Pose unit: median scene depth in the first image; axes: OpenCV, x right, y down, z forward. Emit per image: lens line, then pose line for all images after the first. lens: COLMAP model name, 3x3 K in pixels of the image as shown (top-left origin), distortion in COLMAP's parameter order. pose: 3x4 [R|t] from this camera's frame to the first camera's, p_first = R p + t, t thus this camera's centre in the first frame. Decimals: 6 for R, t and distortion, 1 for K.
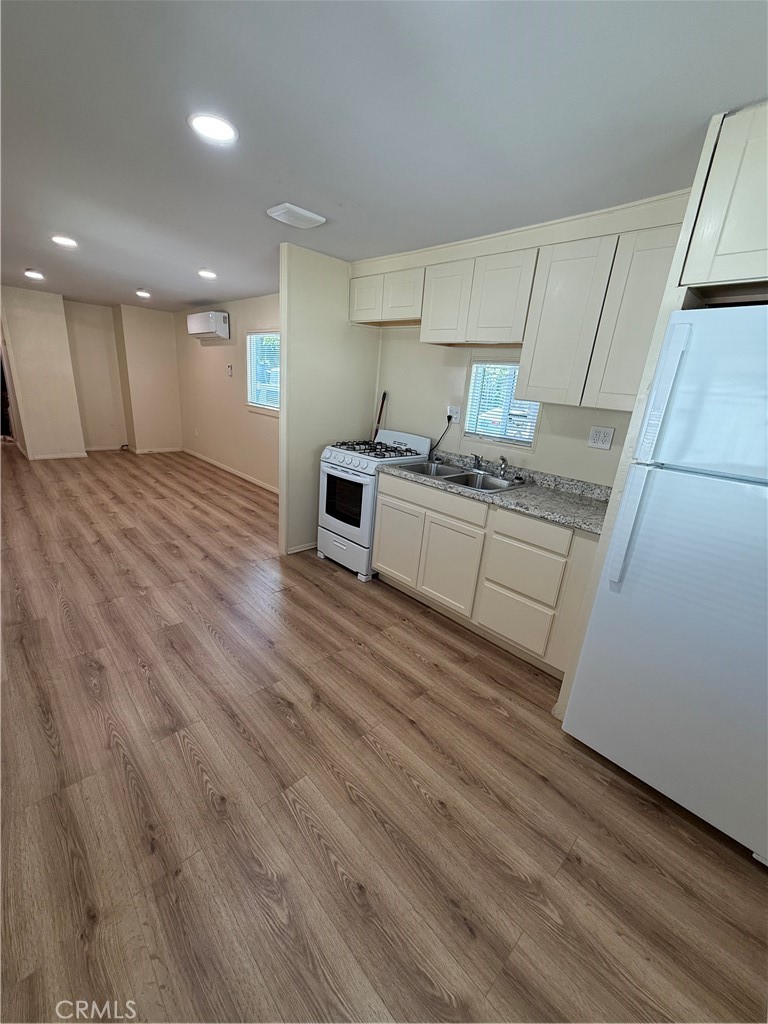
lens RADIAL K [[405.9, 0, 380.8], [0, 405.9, 512.3], [0, 0, 1]] dist [0.000522, 0.000219]
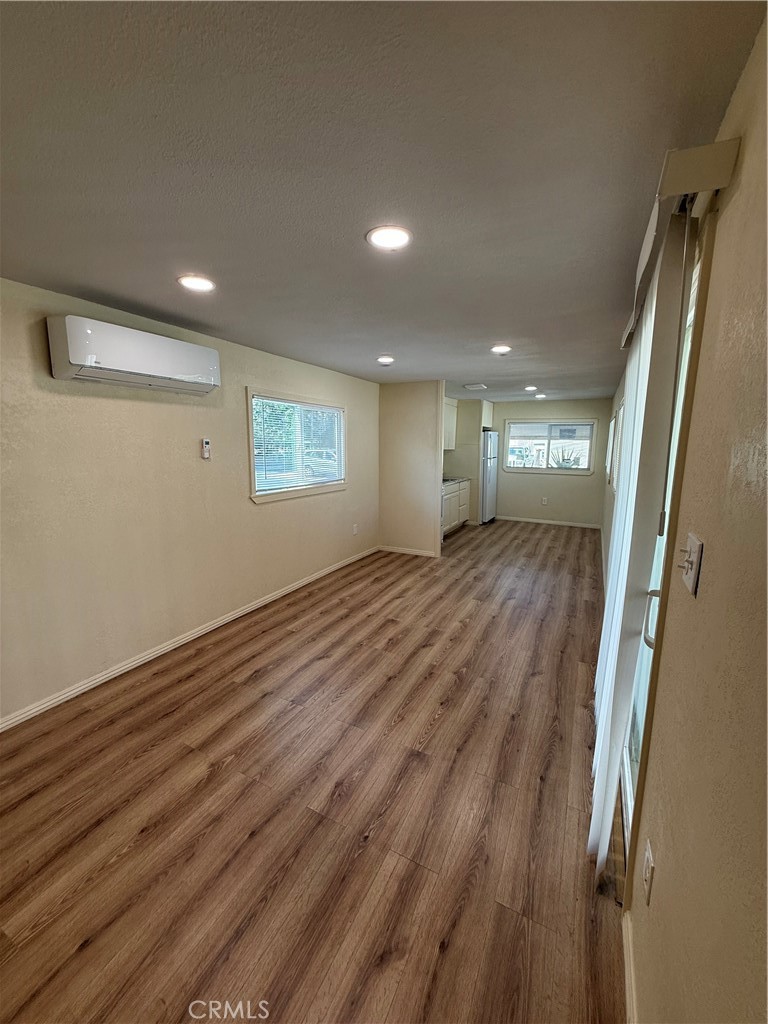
lens RADIAL K [[405.9, 0, 382.9], [0, 405.9, 507.4], [0, 0, 1]] dist [0.000522, 0.000219]
pose [[-0.322499, -0.227958, 0.918711, -1.962407], [0.253840, 0.914191, 0.315944, -0.783513], [-0.911899, 0.335097, -0.236961, 1.870931]]
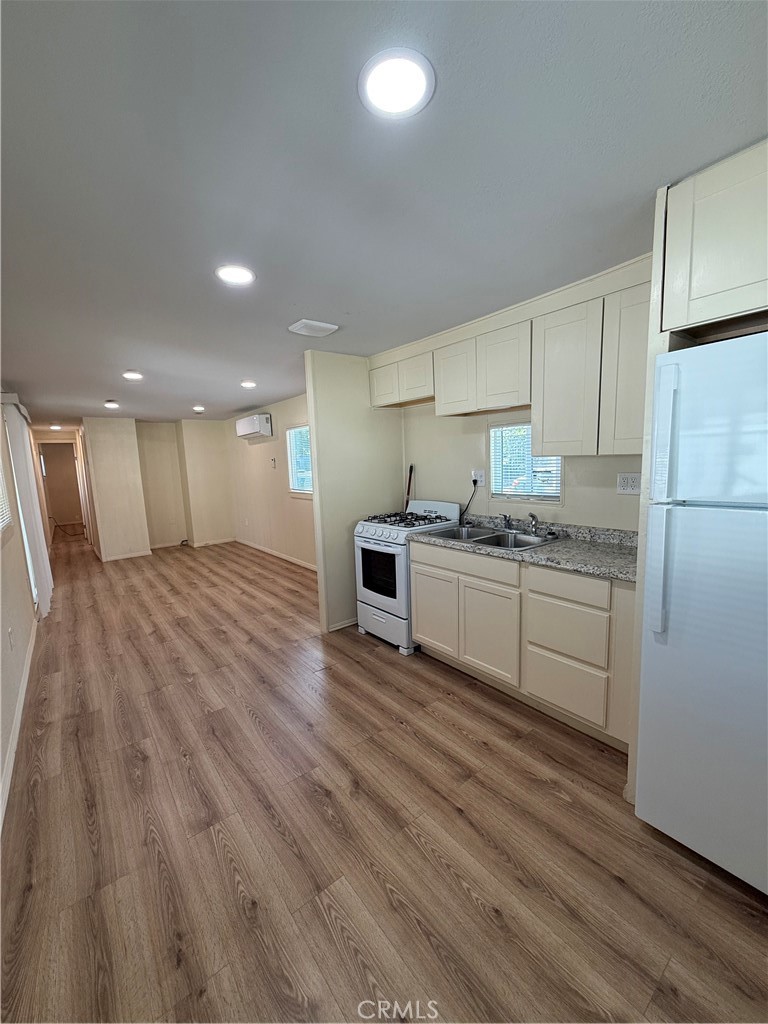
lens RADIAL K [[405.9, 0, 381.4], [0, 405.9, 513.4], [0, 0, 1]] dist [0.000522, 0.000219]
pose [[0.988327, -0.102822, -0.112421, 0.048554], [0.081038, 0.979659, -0.183578, 0.013804], [0.129010, 0.172324, 0.976556, -0.011471]]
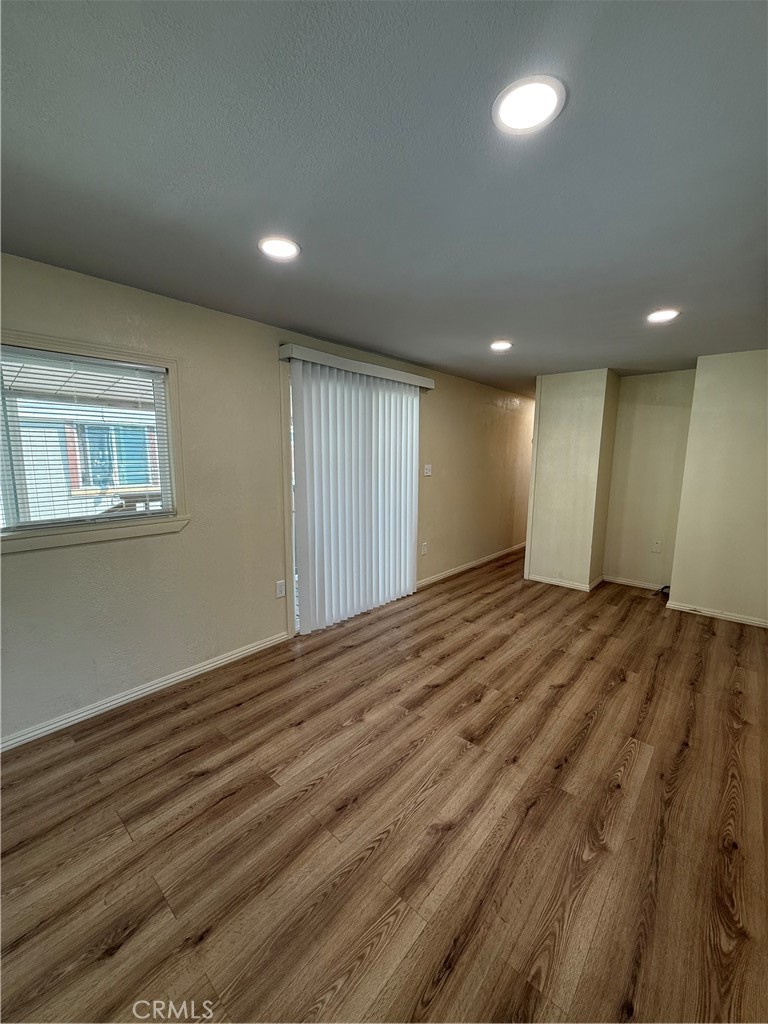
lens RADIAL K [[405.9, 0, 386.6], [0, 405.9, 521.1], [0, 0, 1]] dist [0.000522, 0.000219]
pose [[0.087067, 0.093779, -0.991779, -0.211688], [-0.303871, 0.950614, 0.063210, -0.435657], [0.948726, 0.295869, 0.111264, 1.315426]]
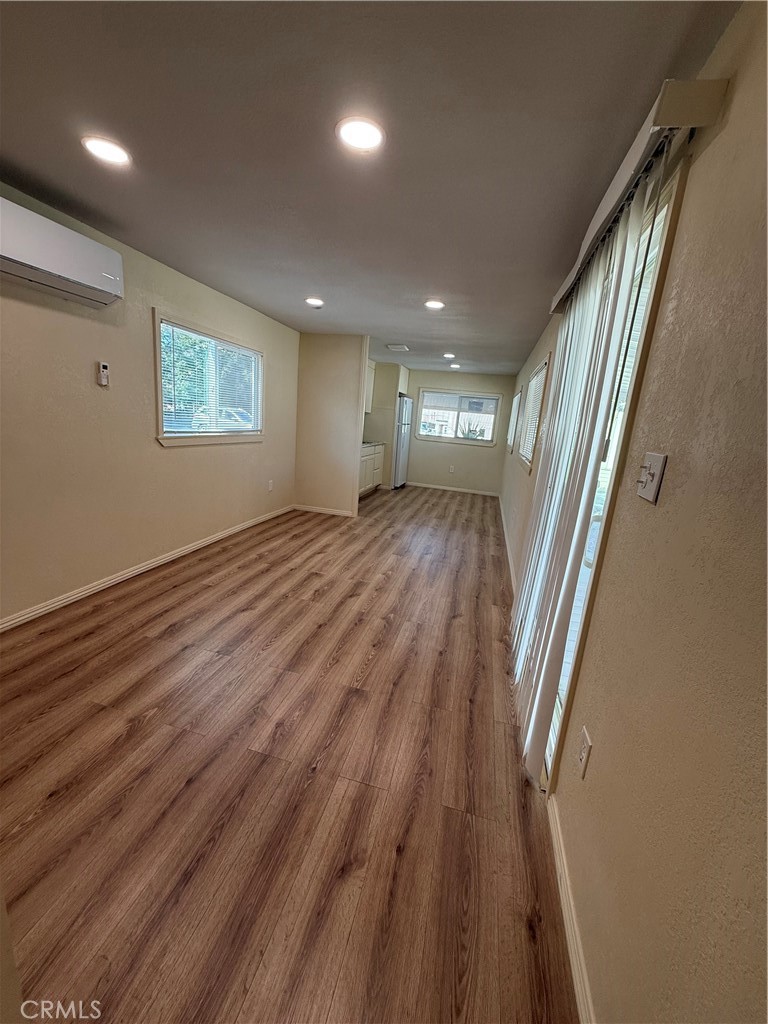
lens RADIAL K [[405.9, 0, 381.8], [0, 405.9, 507.6], [0, 0, 1]] dist [0.000522, 0.000219]
pose [[-0.519428, -0.303508, 0.798797, -1.926940], [0.134375, 0.894155, 0.427119, -0.739820], [-0.843882, 0.329196, -0.423666, 1.952910]]
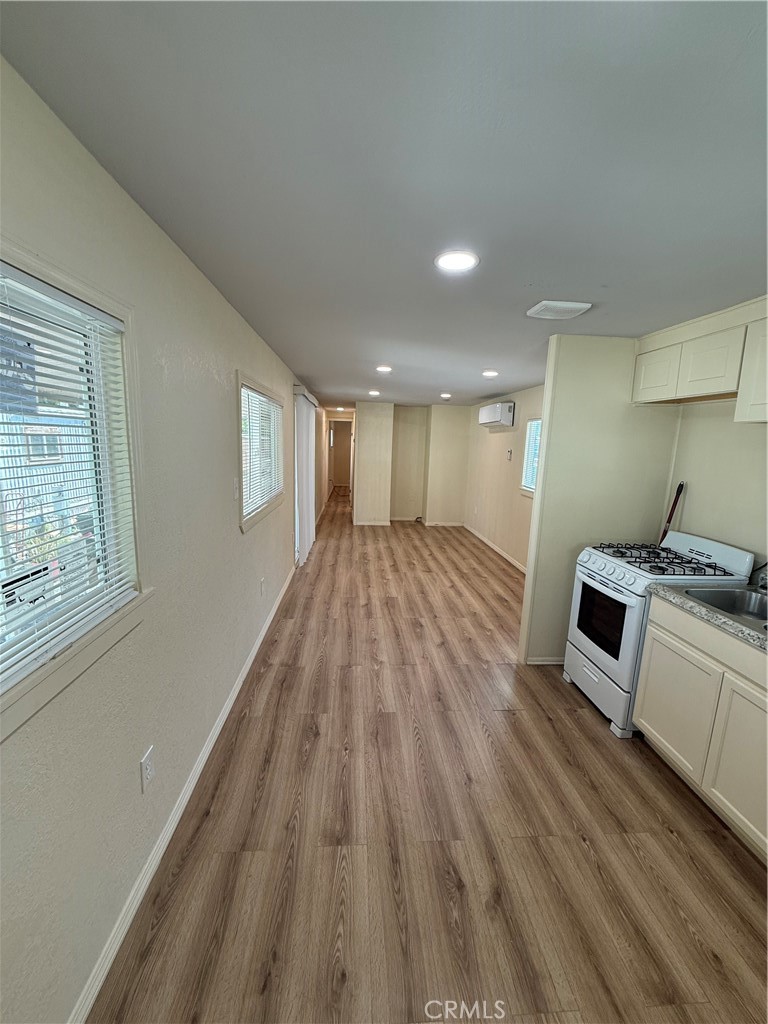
lens RADIAL K [[405.9, 0, 385.3], [0, 405.9, 507.9], [0, 0, 1]] dist [0.000522, 0.000219]
pose [[0.772720, 0.052986, -0.632532, 0.082157], [-0.168981, 0.977720, -0.124531, -0.078549], [0.611841, 0.203114, 0.764458, 0.107673]]
